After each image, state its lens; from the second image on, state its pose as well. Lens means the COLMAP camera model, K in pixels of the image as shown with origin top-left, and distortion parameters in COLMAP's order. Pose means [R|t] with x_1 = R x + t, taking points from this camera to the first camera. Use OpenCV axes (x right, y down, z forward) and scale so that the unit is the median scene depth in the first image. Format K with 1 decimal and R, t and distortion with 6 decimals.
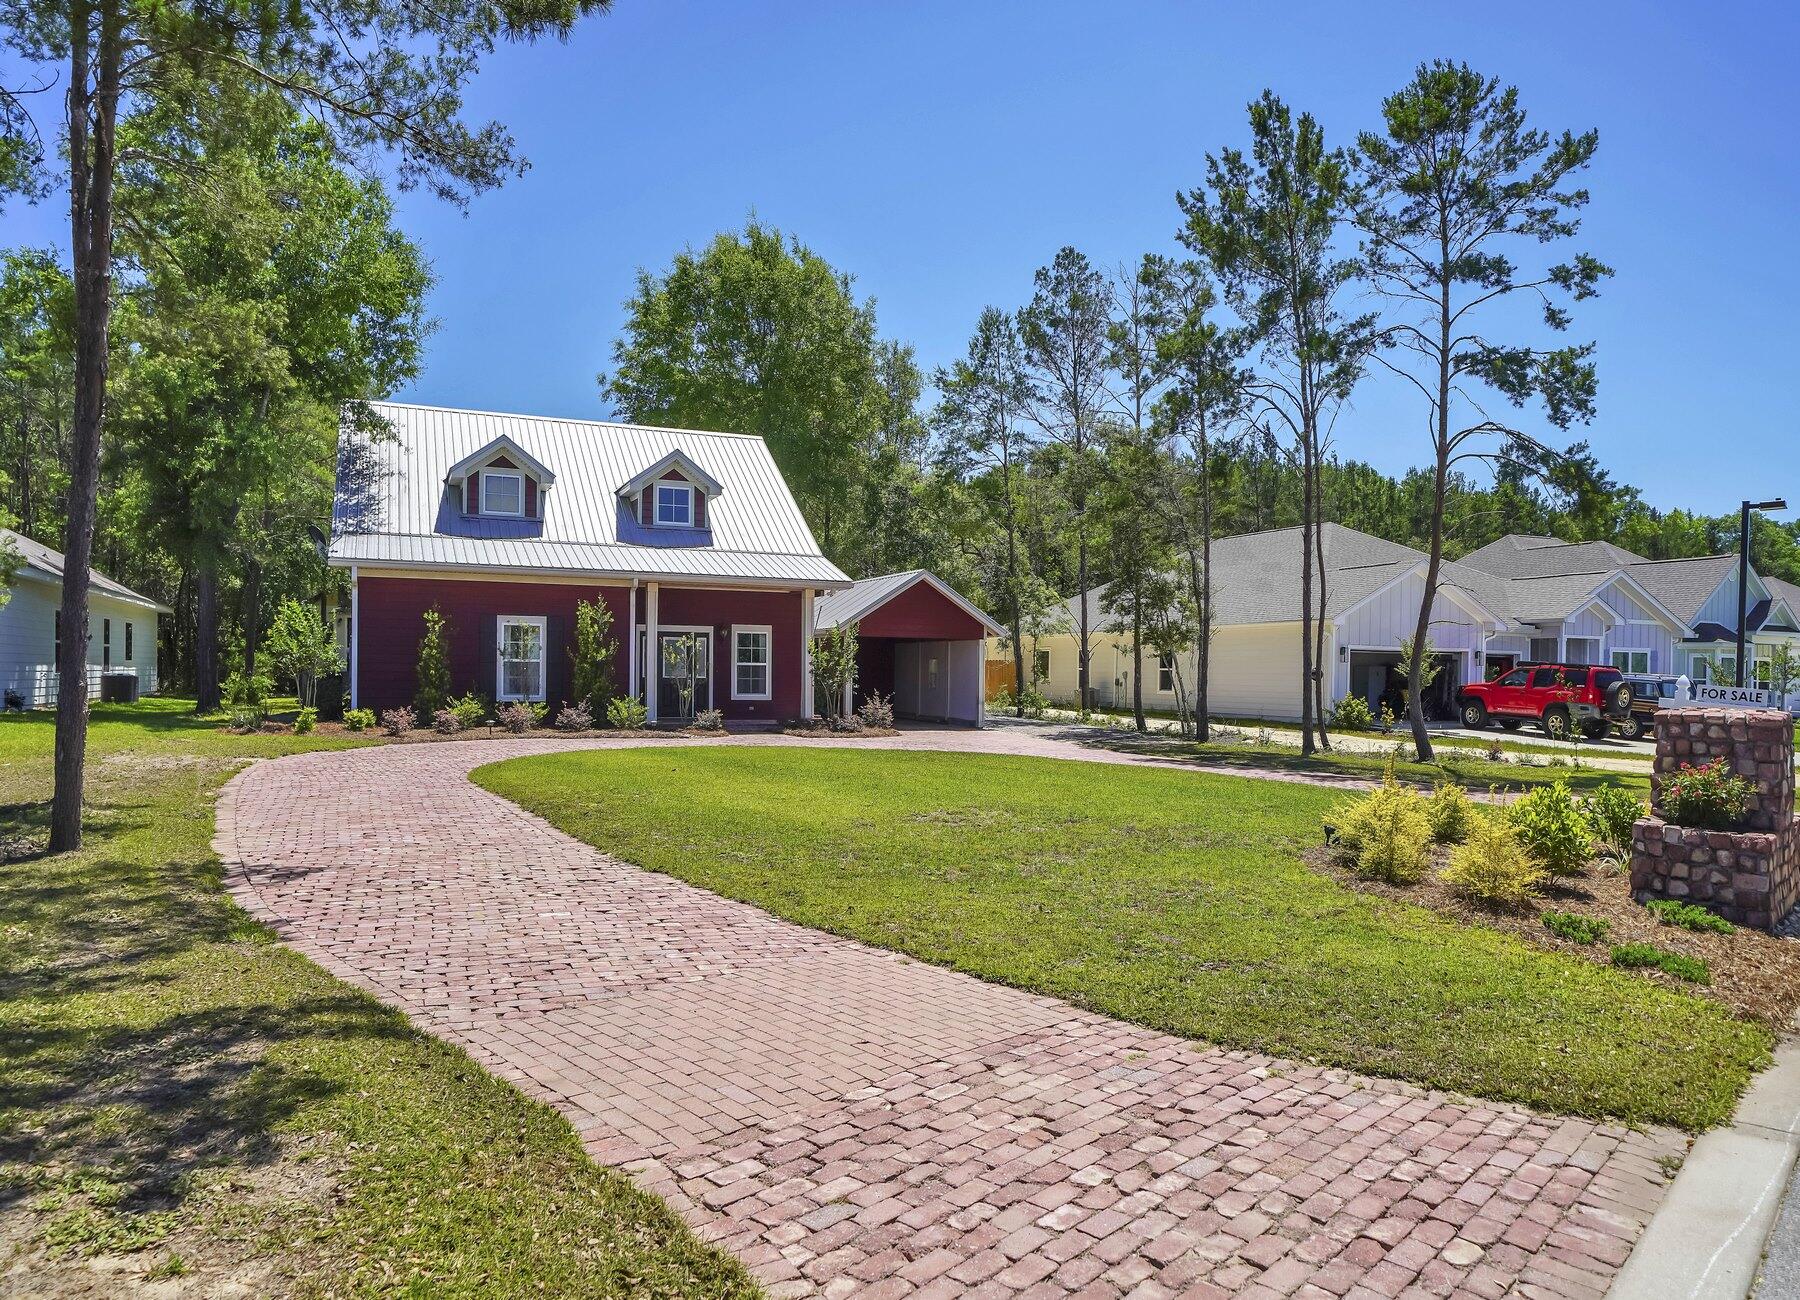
lens RADIAL K [[1289.4, 0, 868.3], [0, 1289.4, 659.3], [0, 0, 1]] dist [0.002969, -0.002445]
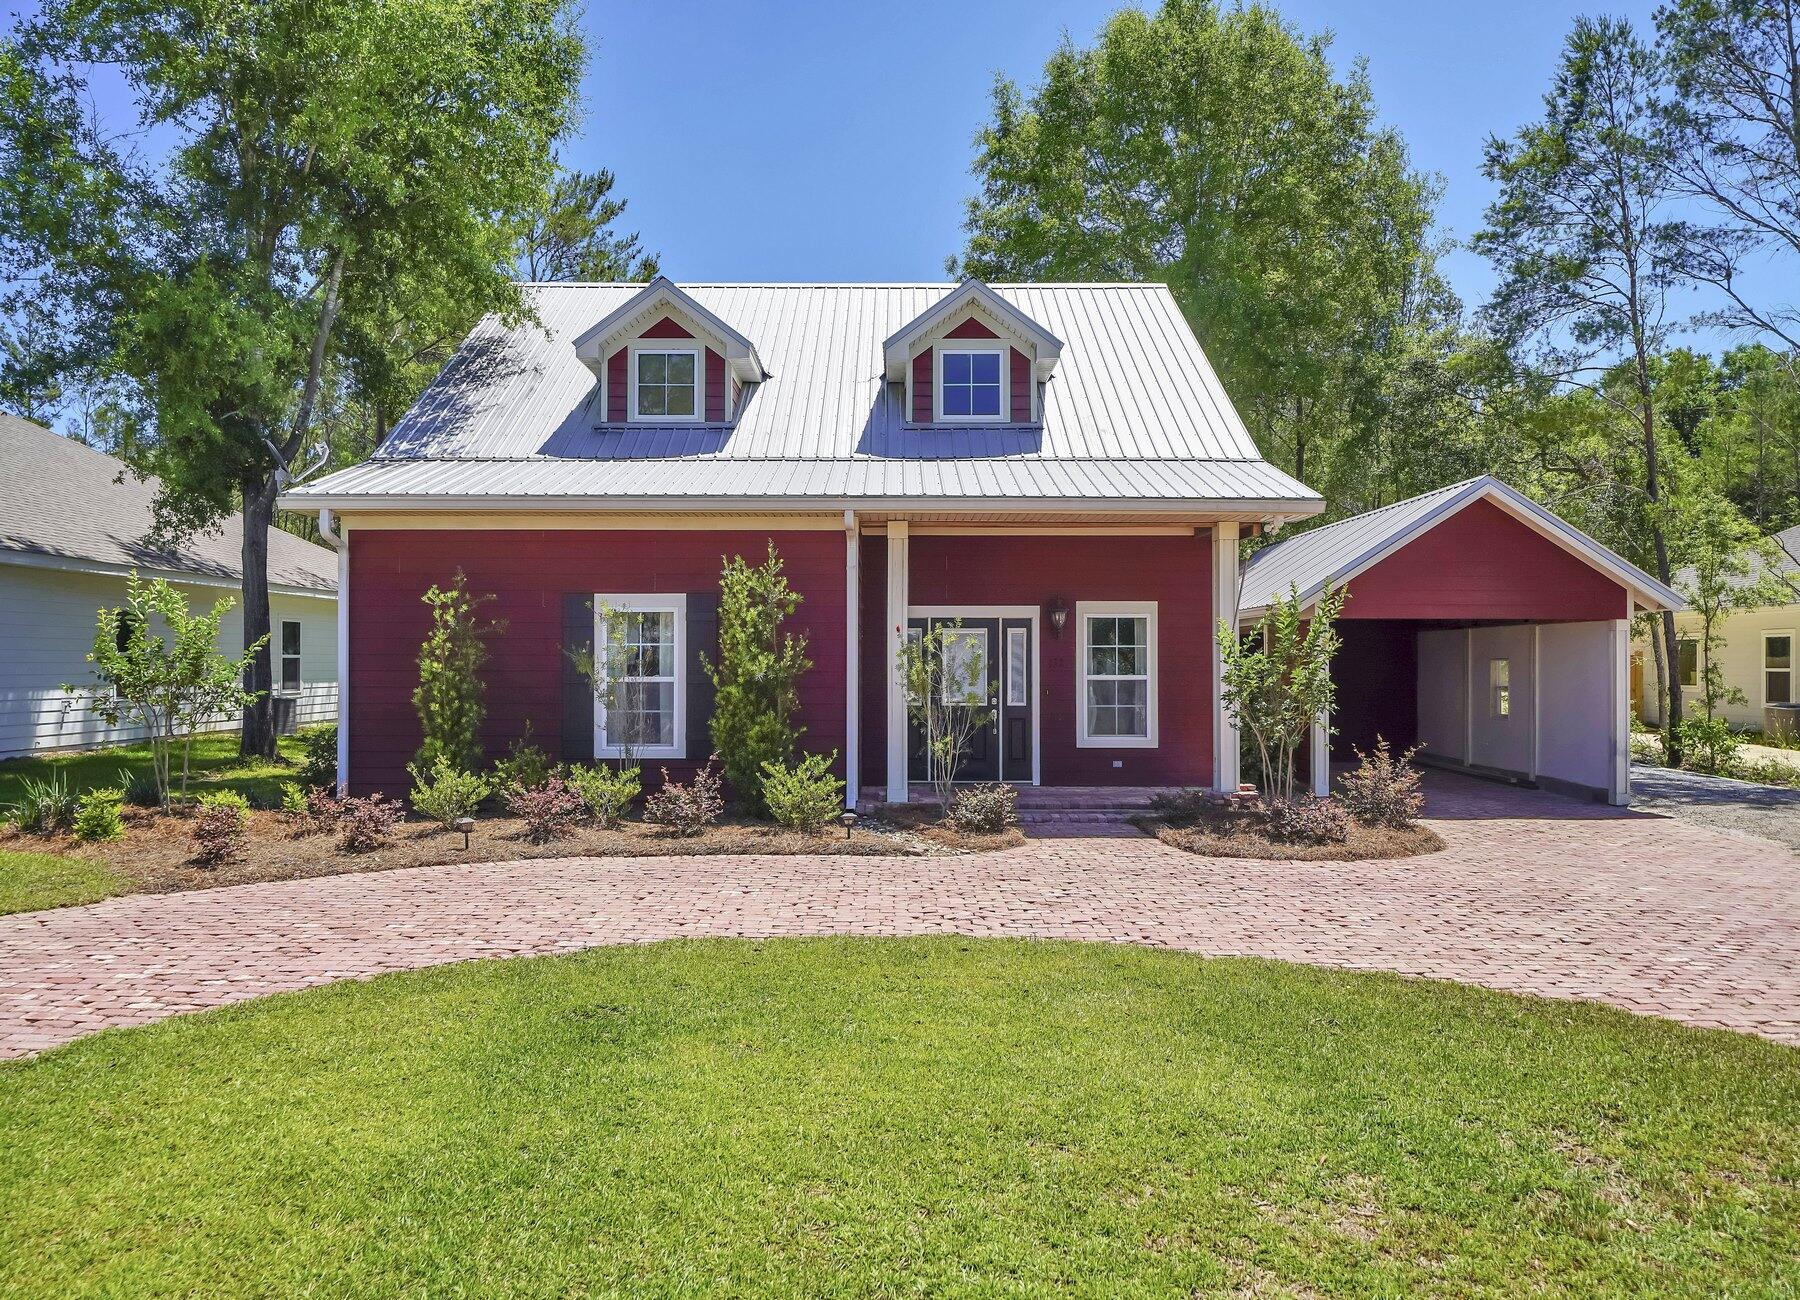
lens RADIAL K [[1282.6, 0, 853.0], [0, 1282.6, 650.5], [0, 0, 1]] dist [-0.001129, 0.002075]
pose [[0.926940, -0.015359, -0.374895, 0.003532], [0.014769, 0.999881, -0.004447, -0.007151], [0.374919, -0.001415, 0.927057, 0.550536]]
